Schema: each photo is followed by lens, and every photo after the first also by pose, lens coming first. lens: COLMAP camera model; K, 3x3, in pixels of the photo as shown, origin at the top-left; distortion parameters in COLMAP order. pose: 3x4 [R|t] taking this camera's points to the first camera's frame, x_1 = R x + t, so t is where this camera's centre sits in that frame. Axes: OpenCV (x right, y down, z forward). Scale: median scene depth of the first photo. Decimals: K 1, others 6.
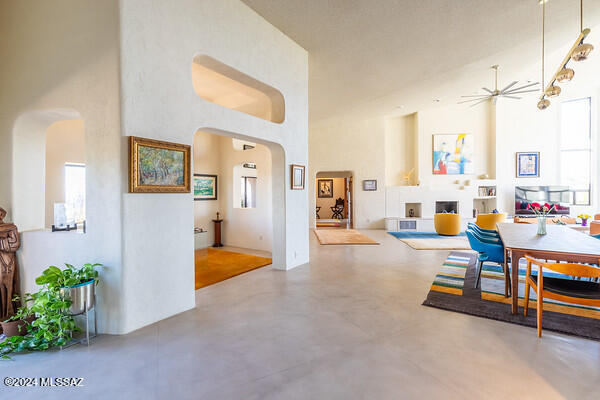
lens RADIAL K [[275.7, 0, 301.6], [0, 275.7, 194.3], [0, 0, 1]] dist [0.000619, 0.000115]
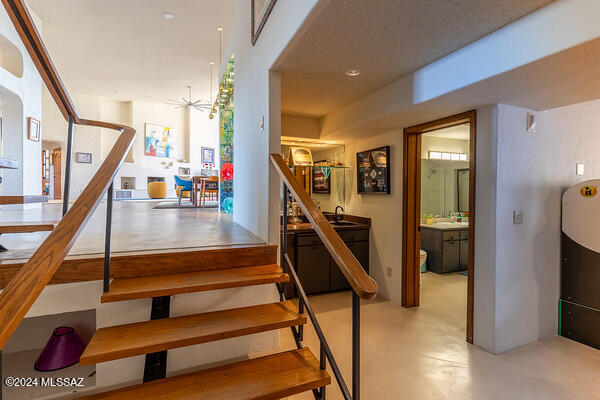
lens RADIAL K [[275.7, 0, 301.6], [0, 275.7, 194.3], [0, 0, 1]] dist [0.000619, 0.000115]
pose [[0.543786, 0.001566, 0.839222, -0.185732], [-0.008777, 0.999954, 0.003821, 0.095205], [-0.839178, -0.009444, 0.543775, -0.273223]]
